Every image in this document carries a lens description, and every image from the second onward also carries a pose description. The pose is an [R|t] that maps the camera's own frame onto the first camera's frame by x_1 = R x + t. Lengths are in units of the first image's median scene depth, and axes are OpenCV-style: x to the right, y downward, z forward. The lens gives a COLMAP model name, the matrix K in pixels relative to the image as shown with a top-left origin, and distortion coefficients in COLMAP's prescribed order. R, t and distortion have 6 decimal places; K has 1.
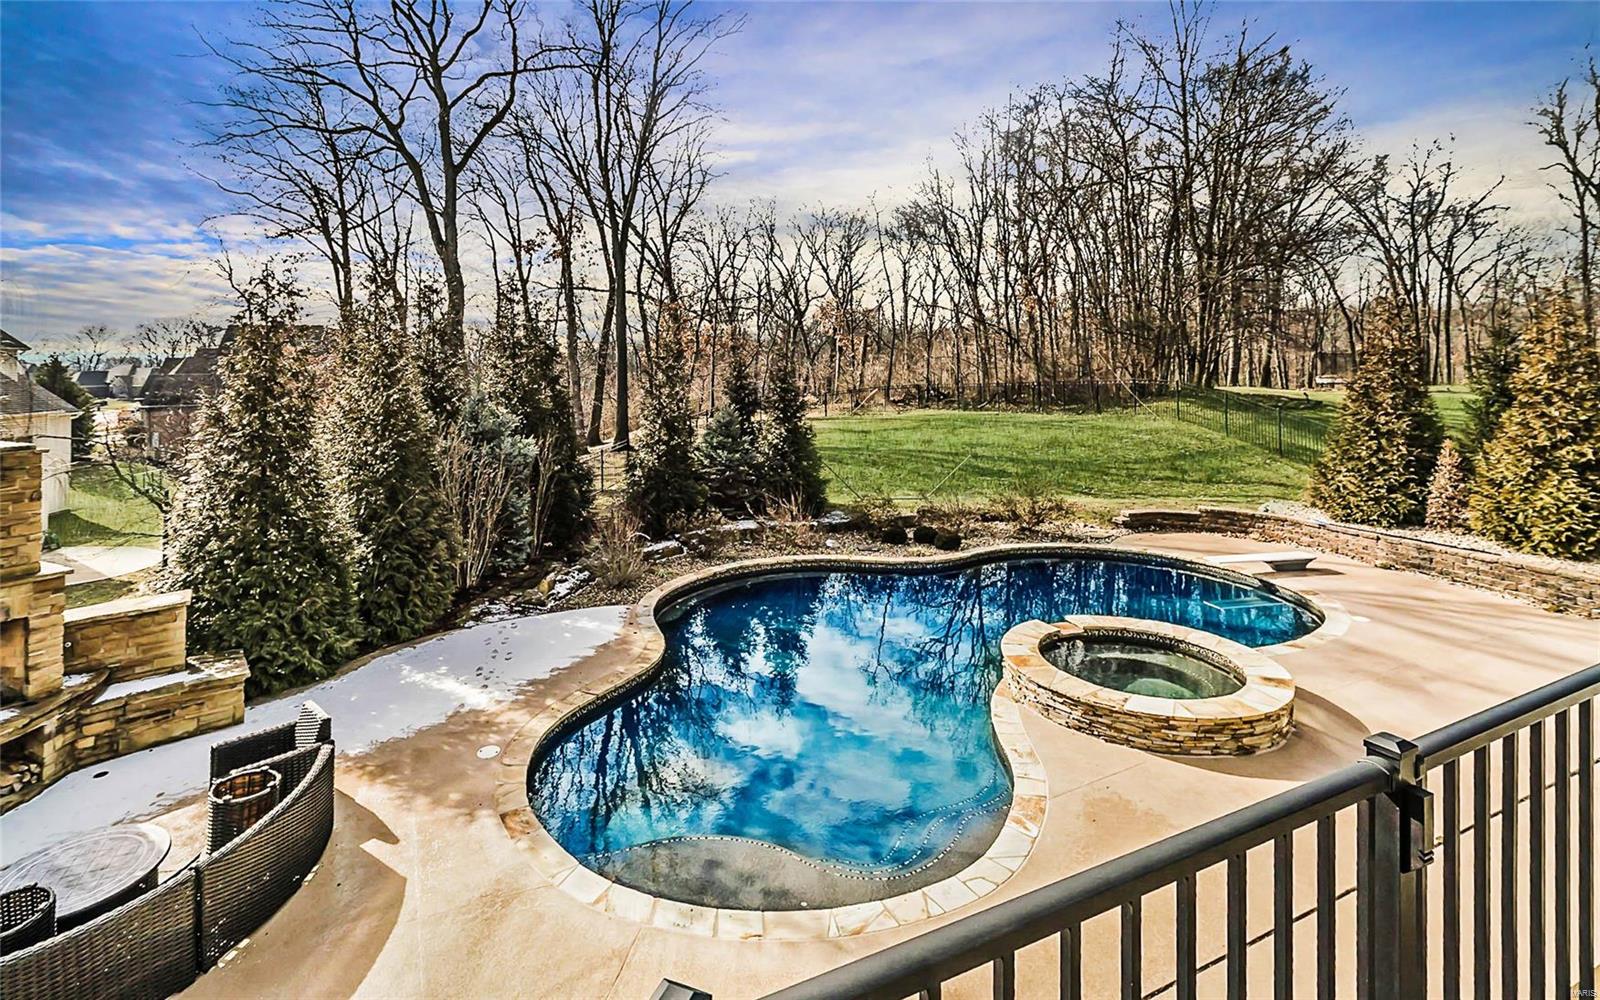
lens RADIAL K [[755.8, 0, 805.2], [0, 755.8, 365.3], [0, 0, 1]] dist [0.001725, 0.000389]
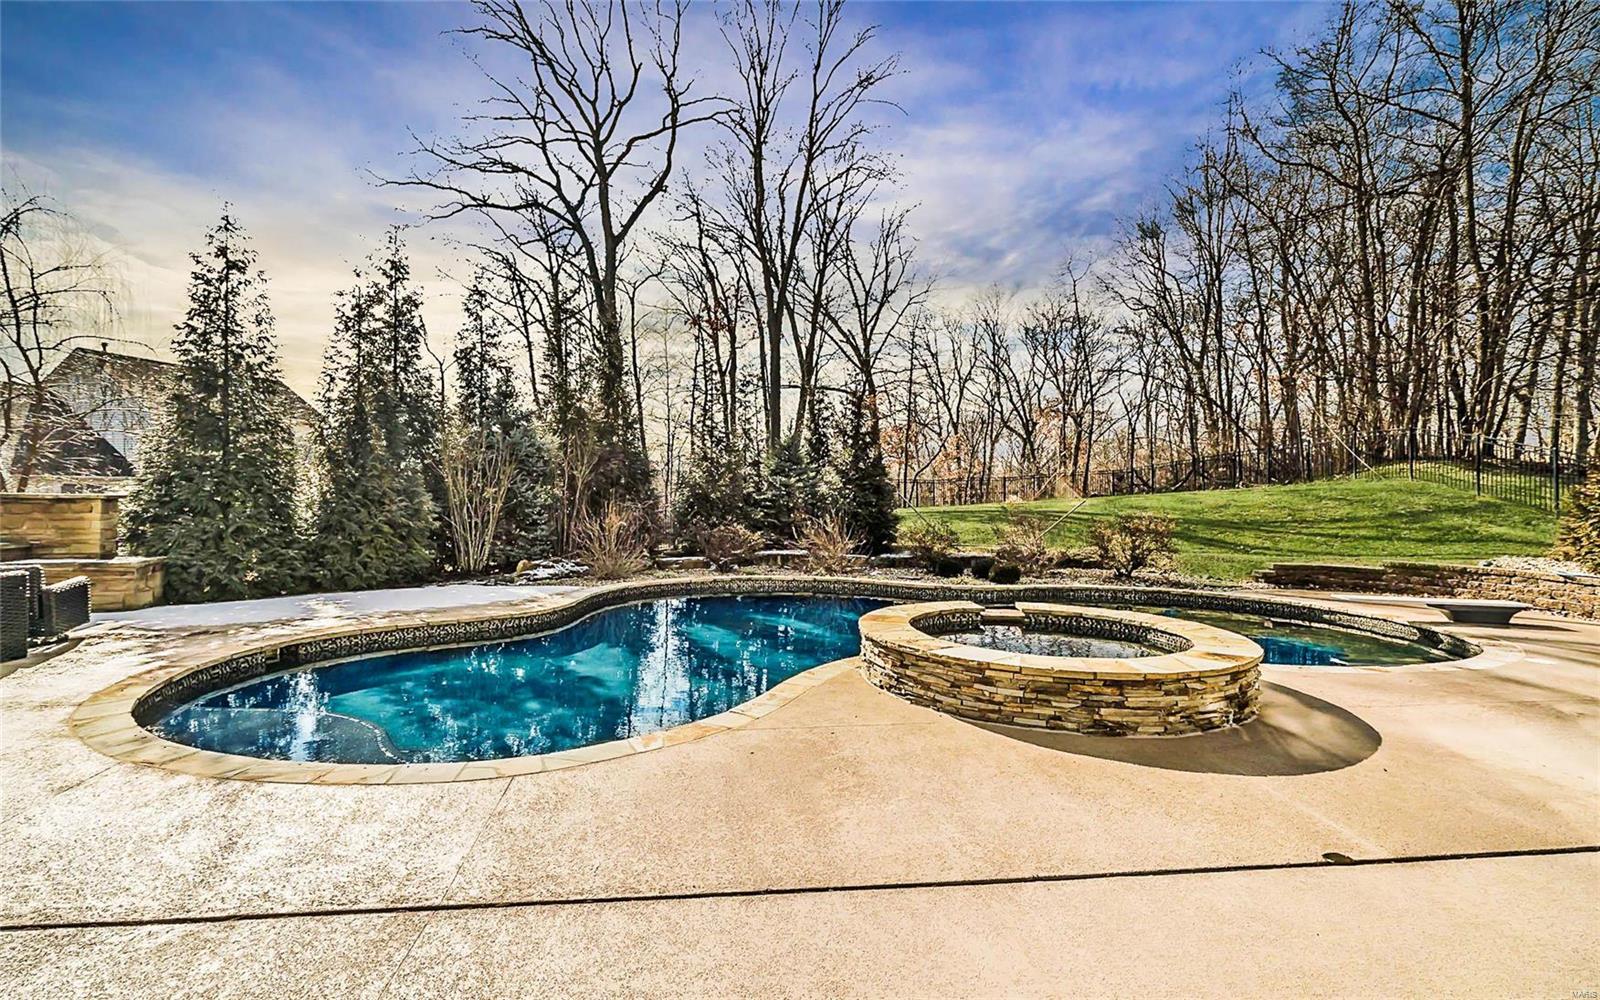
lens RADIAL K [[753.2, 0, 842.1], [0, 753.2, 499.8], [0, 0, 1]] dist [0.000797, 0.000326]
pose [[0.951357, 0.022546, -0.307265, 0.270319], [-0.024480, 0.999697, -0.002442, 0.157427], [0.307117, 0.009845, 0.951621, 0.163560]]
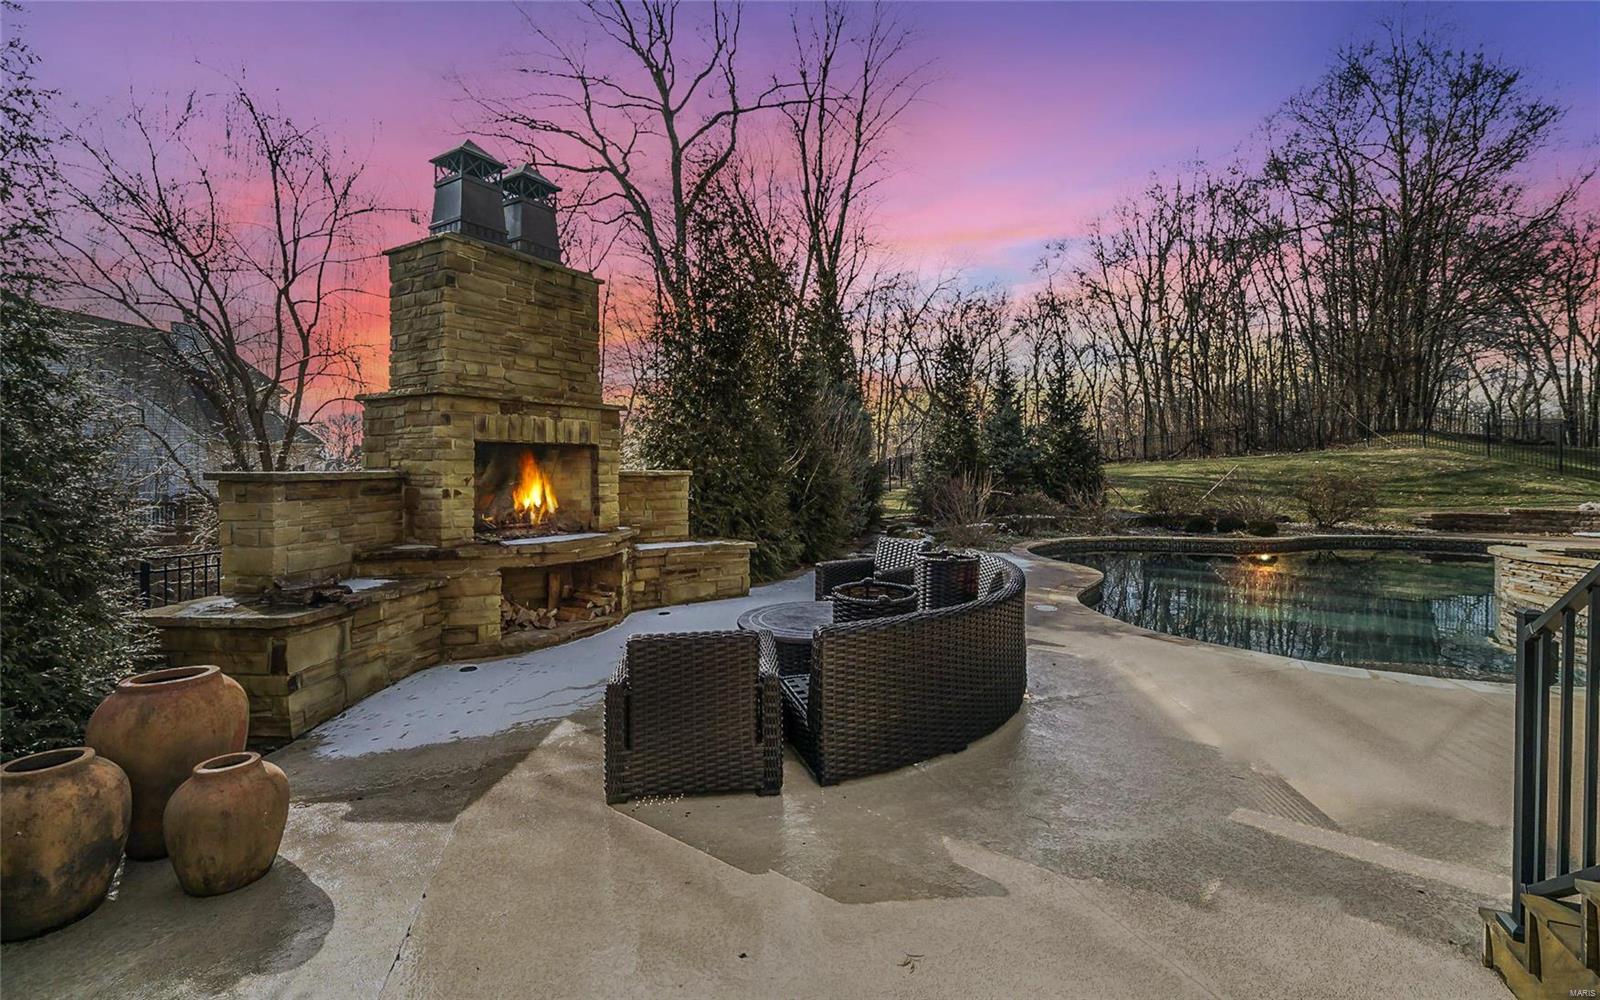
lens RADIAL K [[702.4, 0, 831.2], [0, 702.4, 494.8], [0, 0, 1]] dist [0.001018, -0.000132]
pose [[0.997841, 0.009179, -0.065038, -0.307115], [-0.007577, 0.999663, 0.024840, 0.169564], [0.065244, -0.024294, 0.997574, 0.057314]]
